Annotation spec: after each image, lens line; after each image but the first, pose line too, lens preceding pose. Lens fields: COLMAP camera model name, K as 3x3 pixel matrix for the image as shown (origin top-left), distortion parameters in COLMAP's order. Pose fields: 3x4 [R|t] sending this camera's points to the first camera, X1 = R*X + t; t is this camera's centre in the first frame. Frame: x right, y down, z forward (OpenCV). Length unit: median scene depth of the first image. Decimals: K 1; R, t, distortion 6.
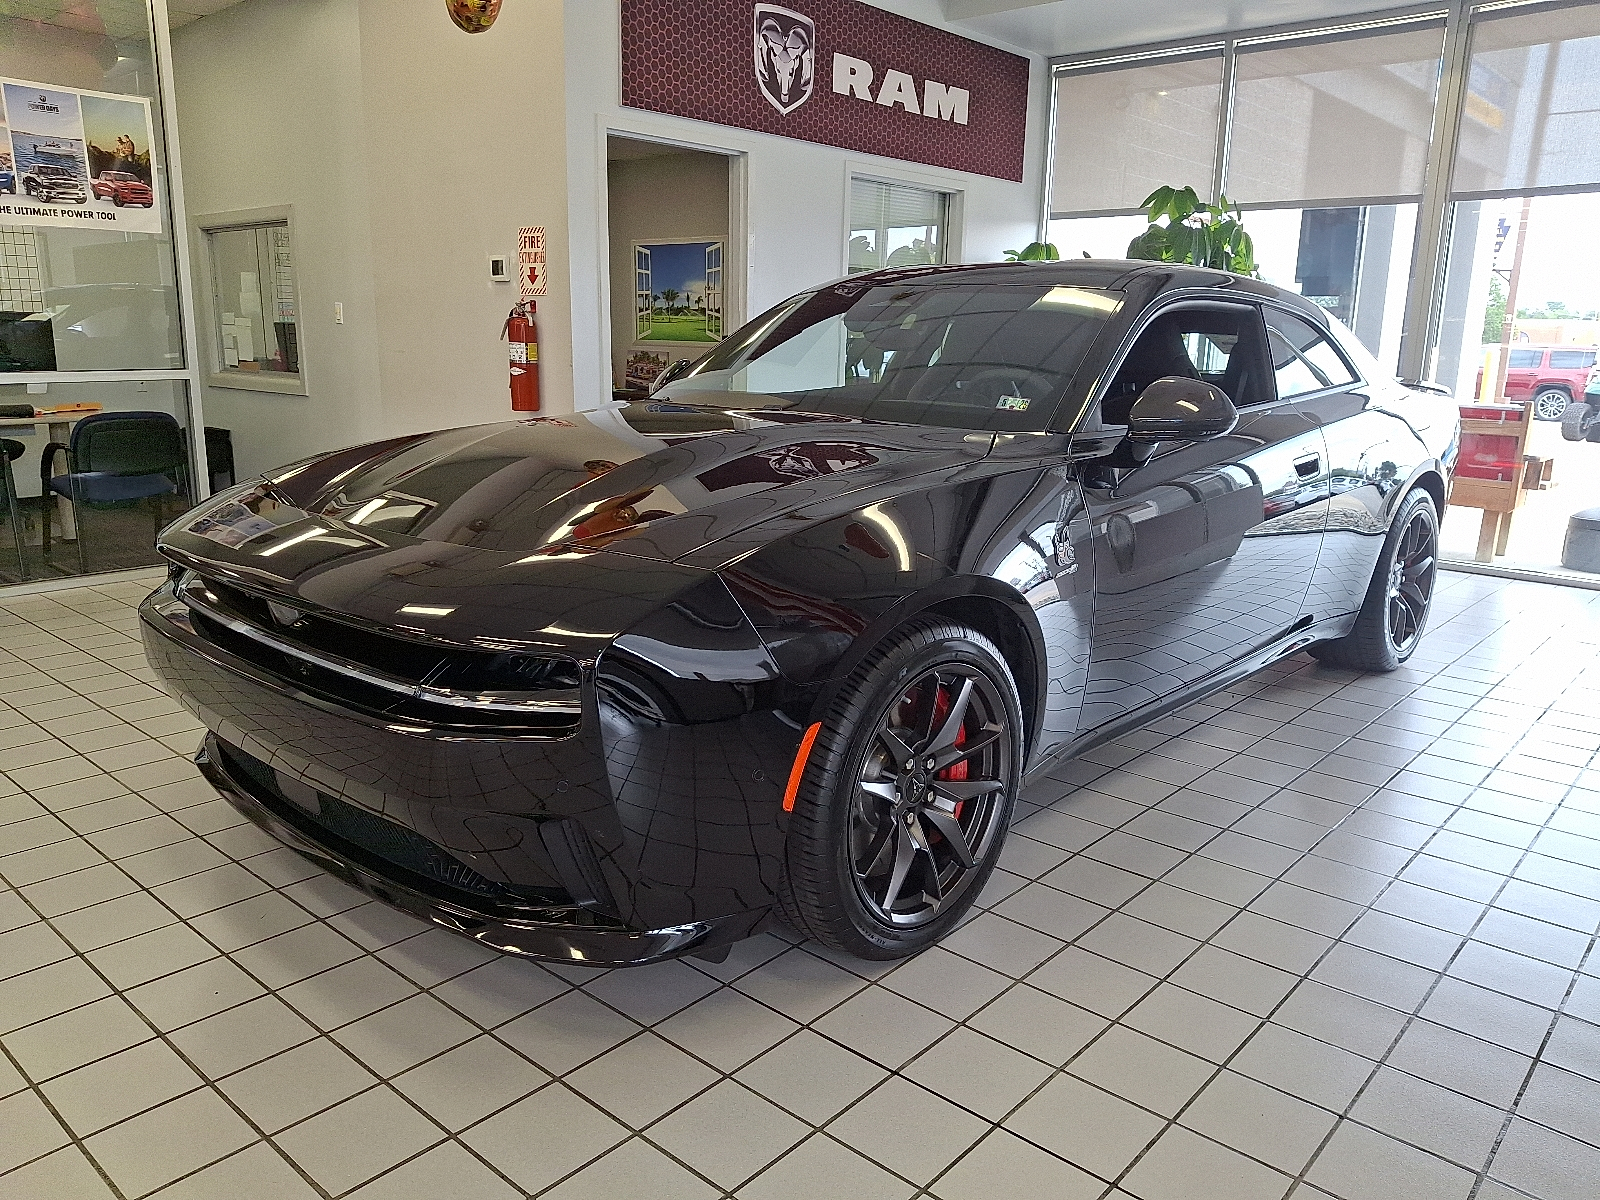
lens RADIAL K [[1190.7, 0, 801.4], [0, 1190.7, 603.9], [0, 0, 1]] dist [-0.004150, -0.001895]
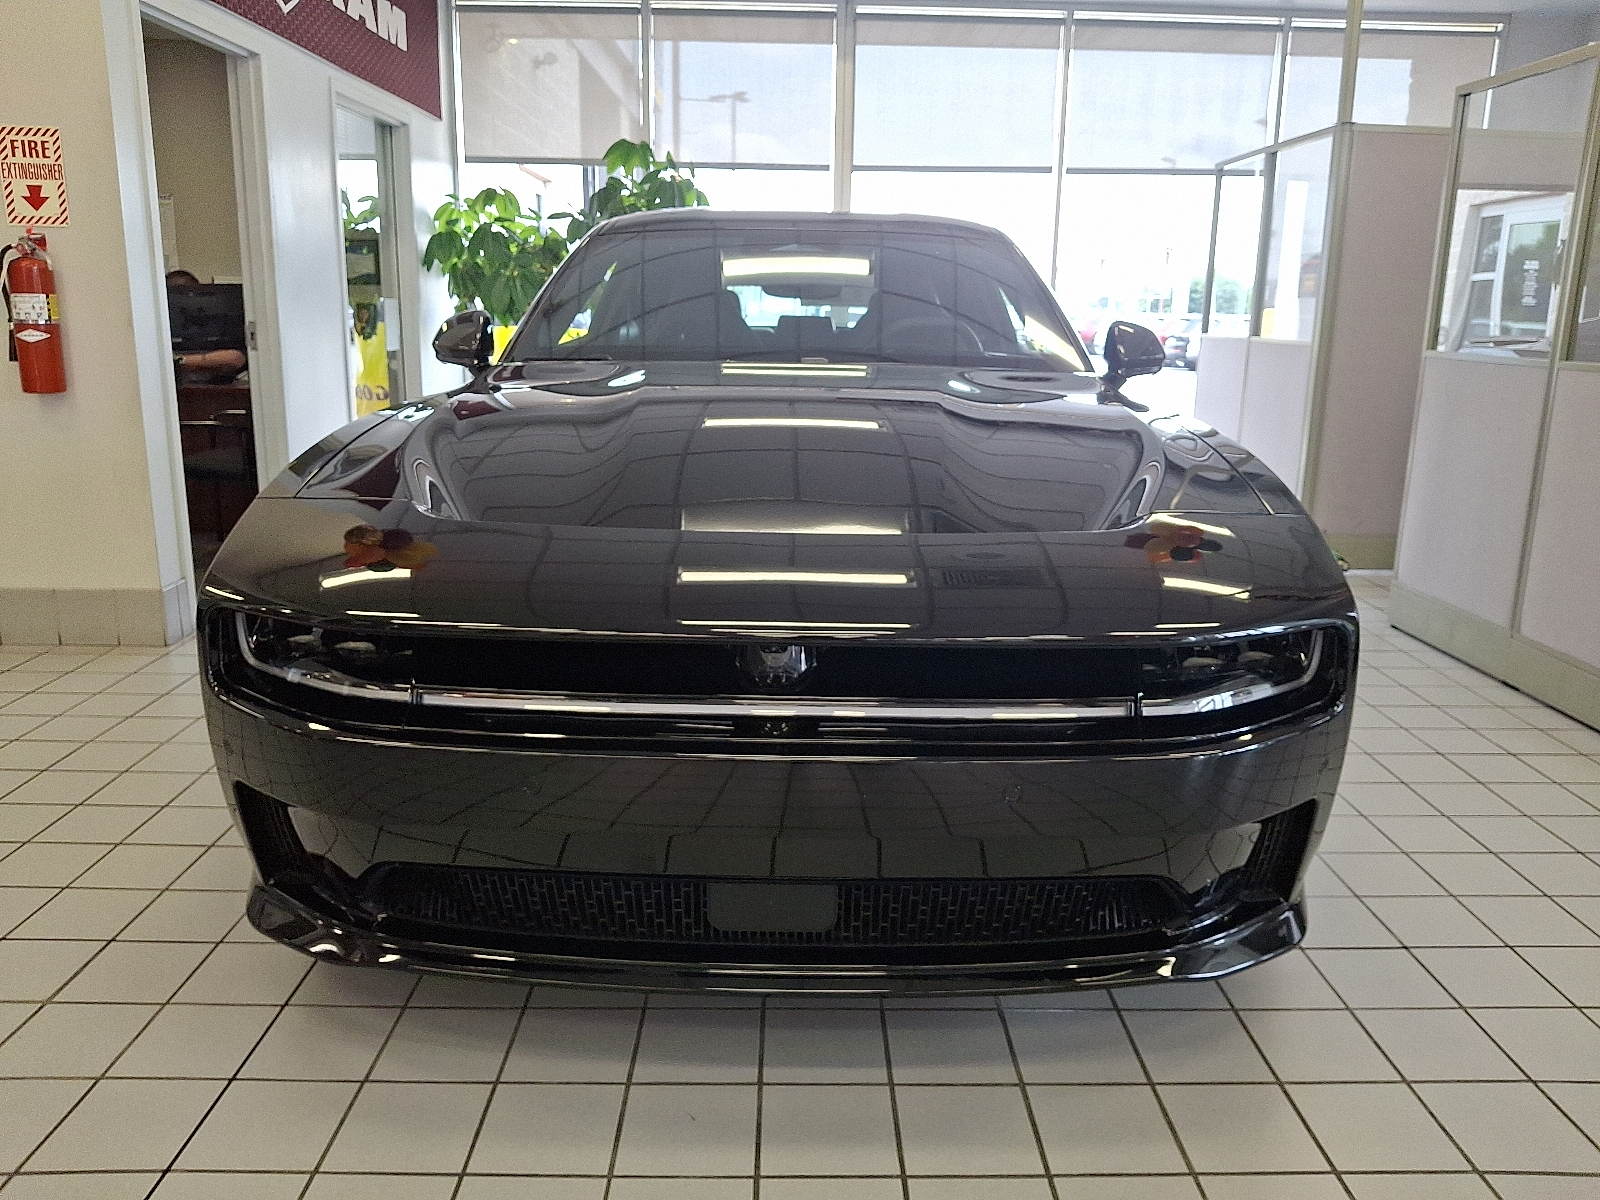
lens RADIAL K [[1190.7, 0, 811.6], [0, 1190.7, 561.4], [0, 0, 1]] dist [-0.004150, -0.001895]
pose [[0.737935, -0.148830, 0.658256, -0.376202], [0.145474, 0.987529, 0.060195, -0.041774], [-0.659006, 0.051339, 0.750384, 0.191339]]
